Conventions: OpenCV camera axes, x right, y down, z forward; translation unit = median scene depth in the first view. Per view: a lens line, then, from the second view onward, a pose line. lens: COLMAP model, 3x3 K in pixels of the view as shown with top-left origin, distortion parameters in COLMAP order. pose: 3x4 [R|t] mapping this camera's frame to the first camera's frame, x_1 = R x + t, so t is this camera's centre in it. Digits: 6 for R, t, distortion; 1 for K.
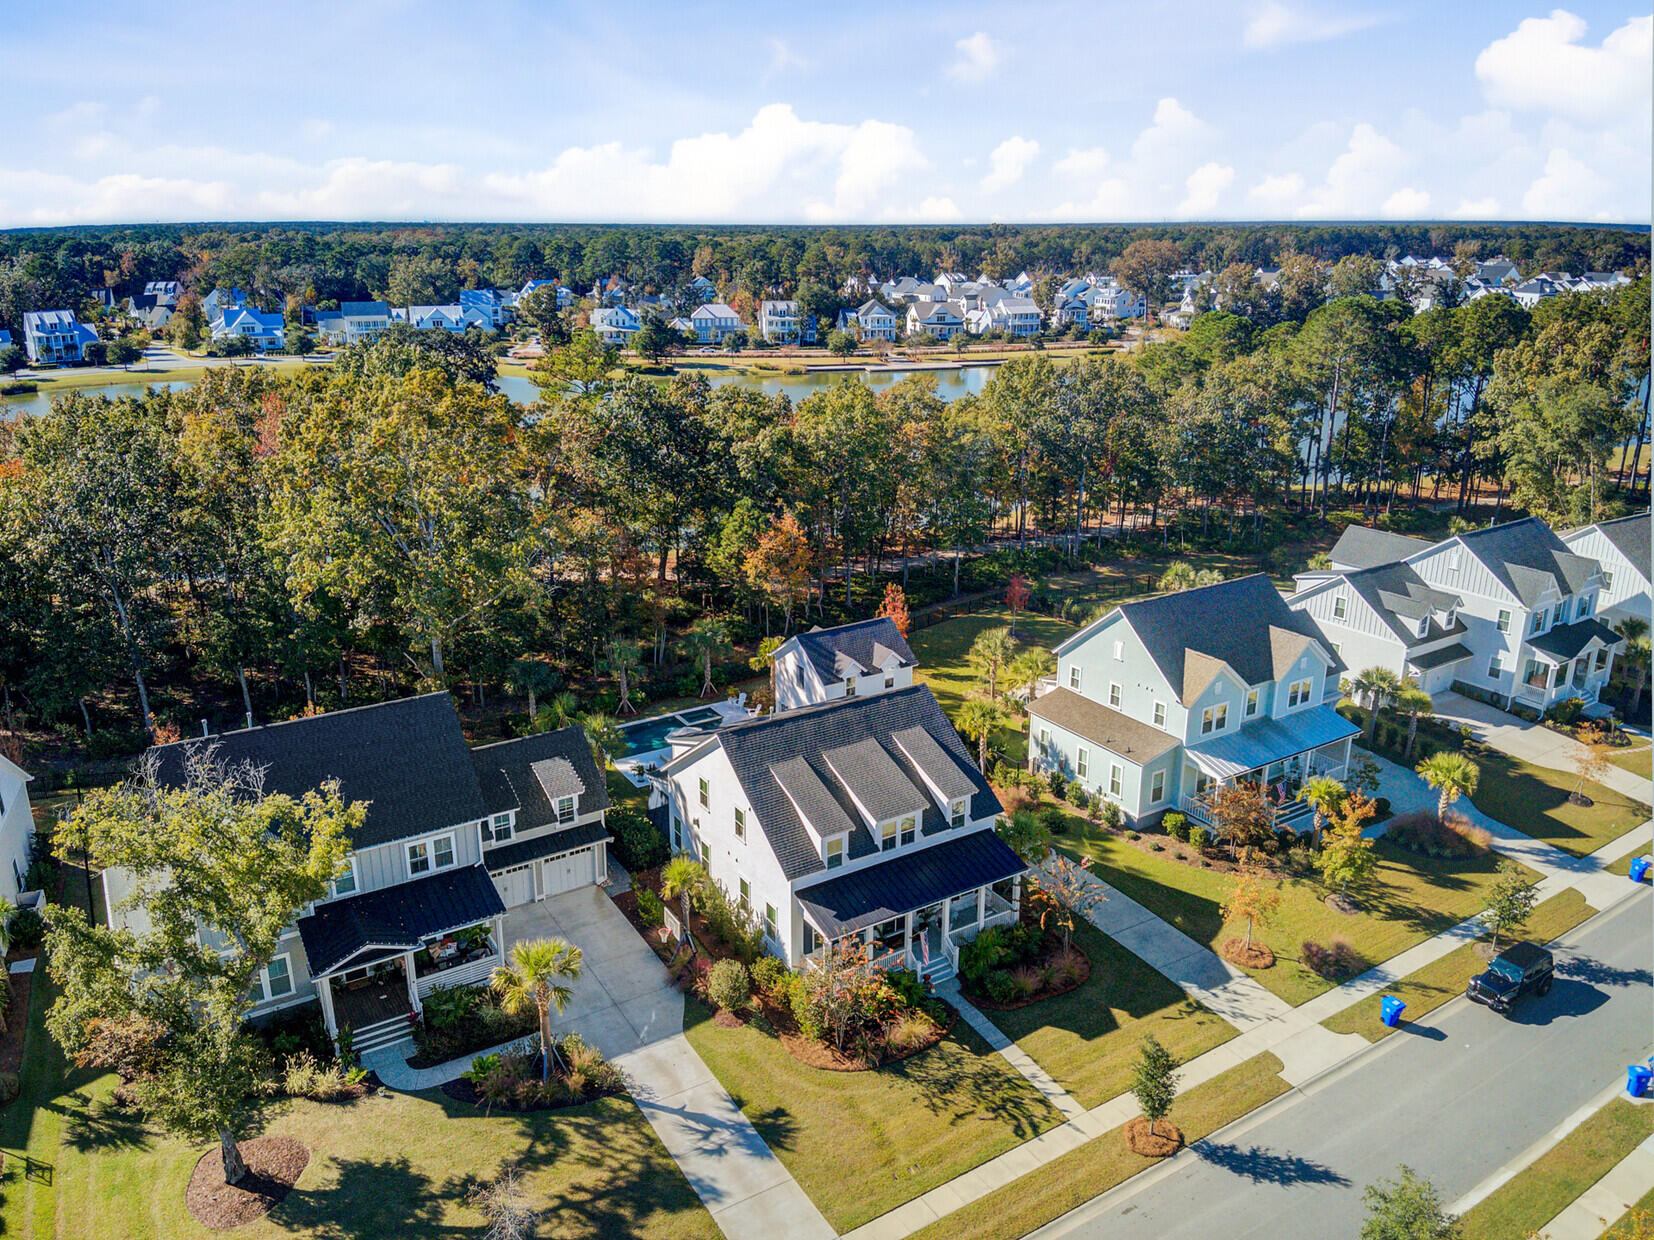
lens RADIAL K [[1171.0, 0, 826.3], [0, 1171.0, 654.4], [0, 0, 1]] dist [0.103481, -0.192303]
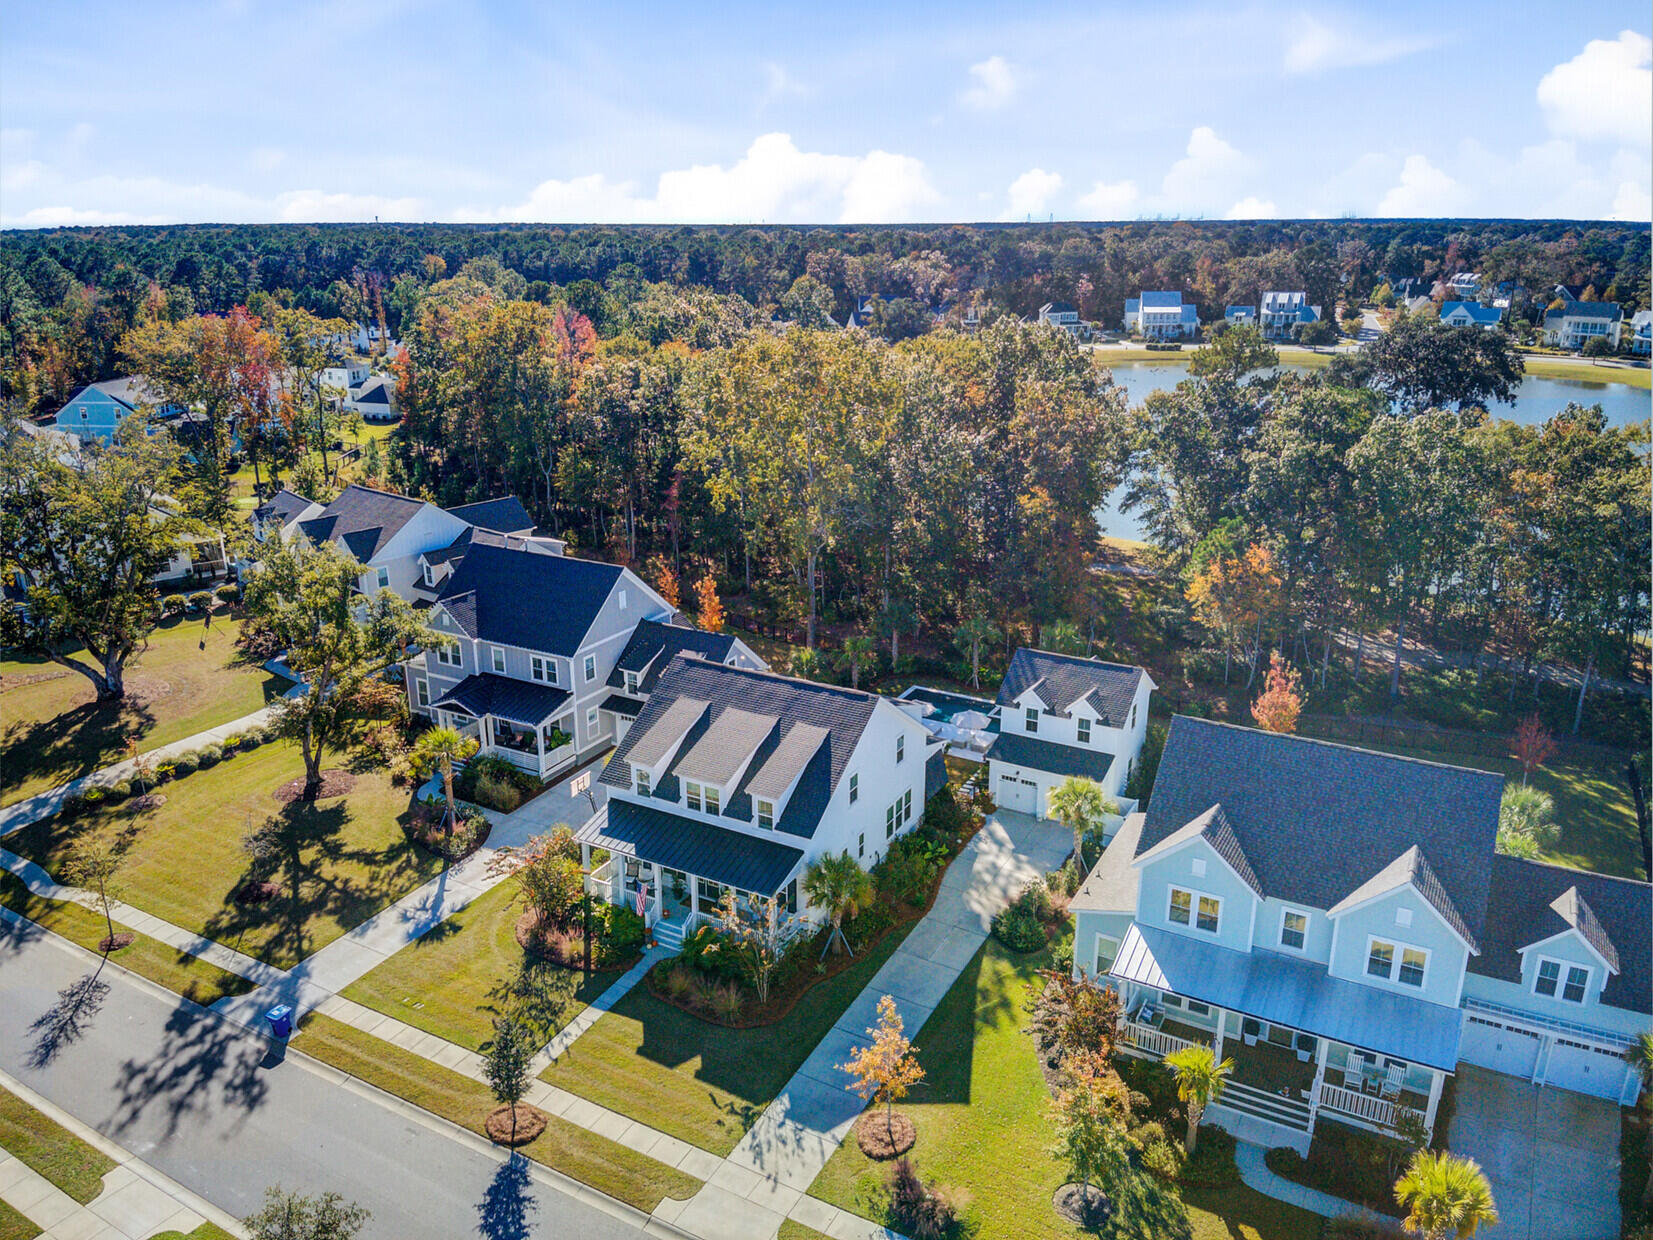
lens RADIAL K [[1203.5, 0, 841.2], [0, 1203.5, 559.3], [0, 0, 1]] dist [0.122578, -0.210008]
pose [[0.489088, 0.229941, -0.841380, 0.859622], [-0.293944, 0.951650, 0.089210, -0.156816], [0.821213, 0.203687, 0.533030, 0.436603]]
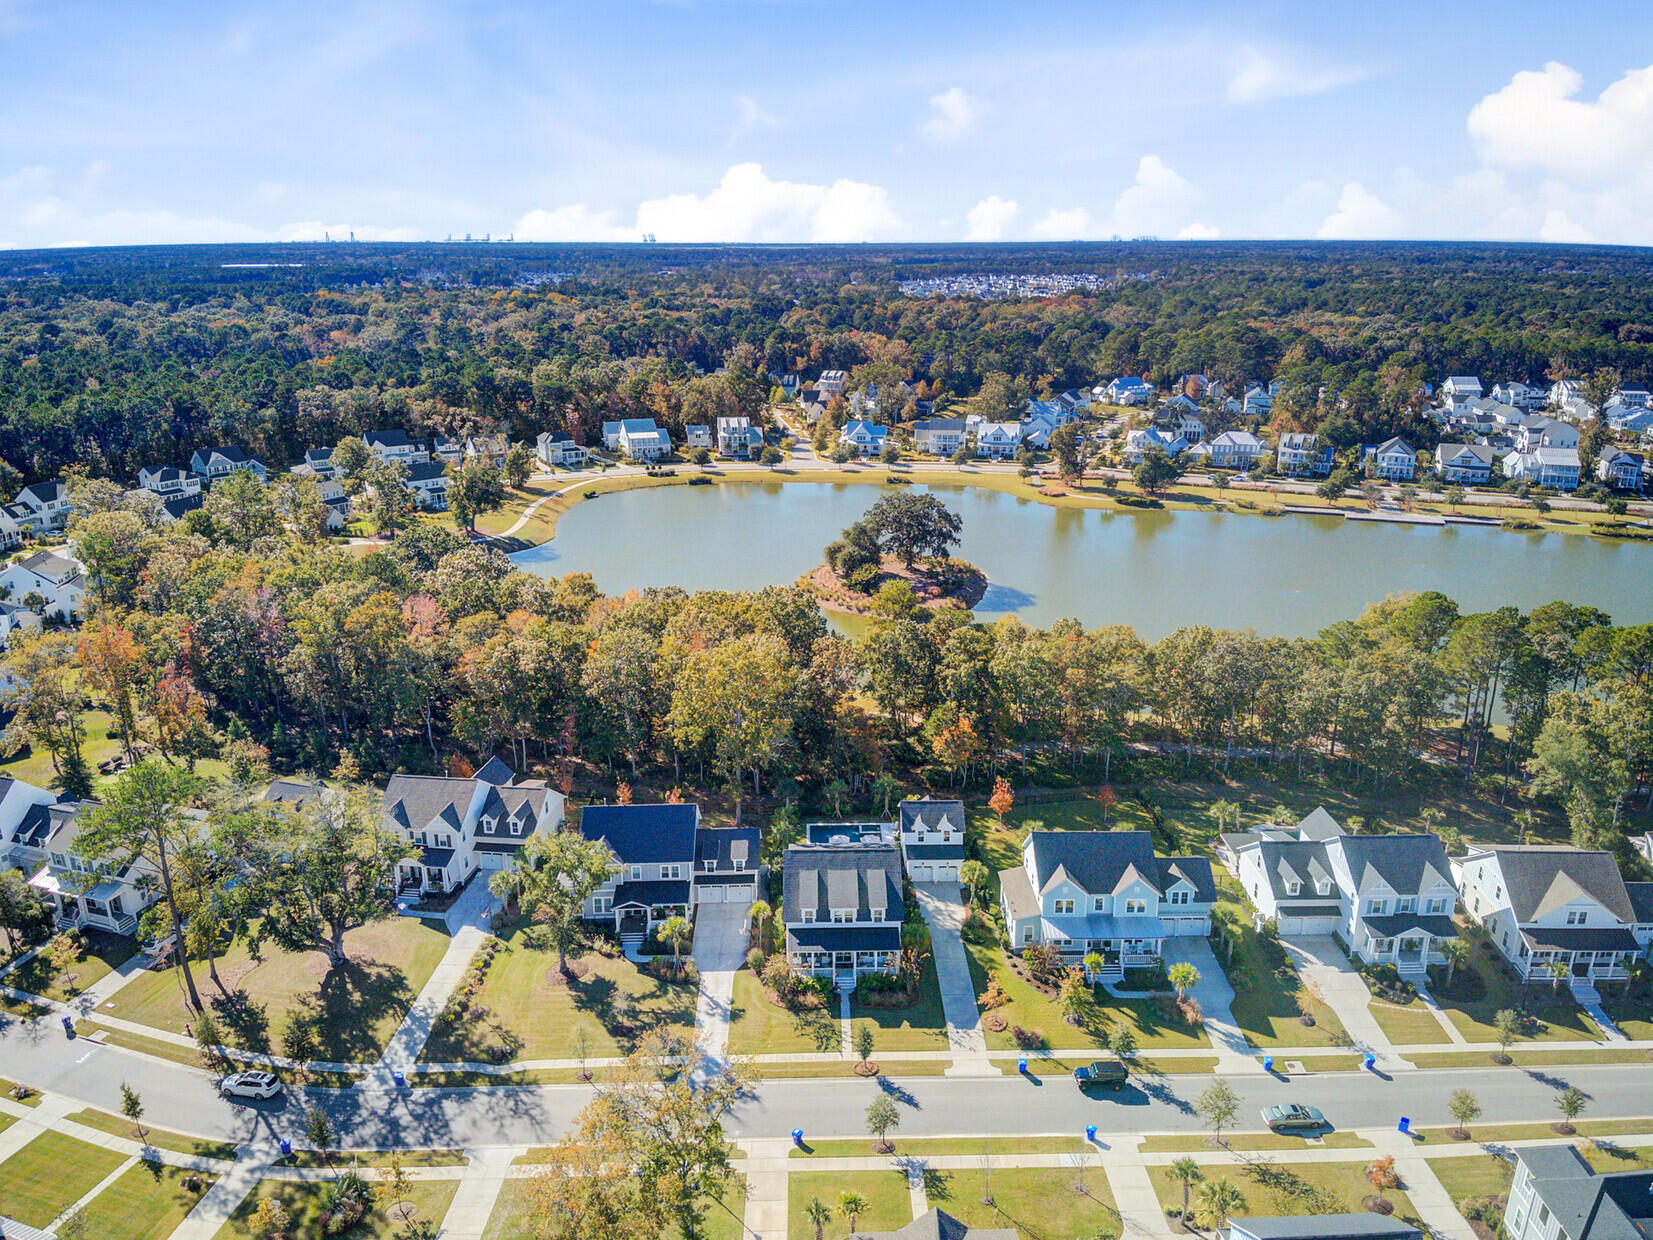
lens RADIAL K [[1151.3, 0, 820.1], [0, 1151.3, 681.3], [0, 0, 1]] dist [0.145464, -0.260538]
pose [[0.852654, 0.169210, -0.494317, 0.905510], [-0.165147, 0.984883, 0.052272, -0.341804], [0.495689, 0.037065, 0.867709, -0.811234]]
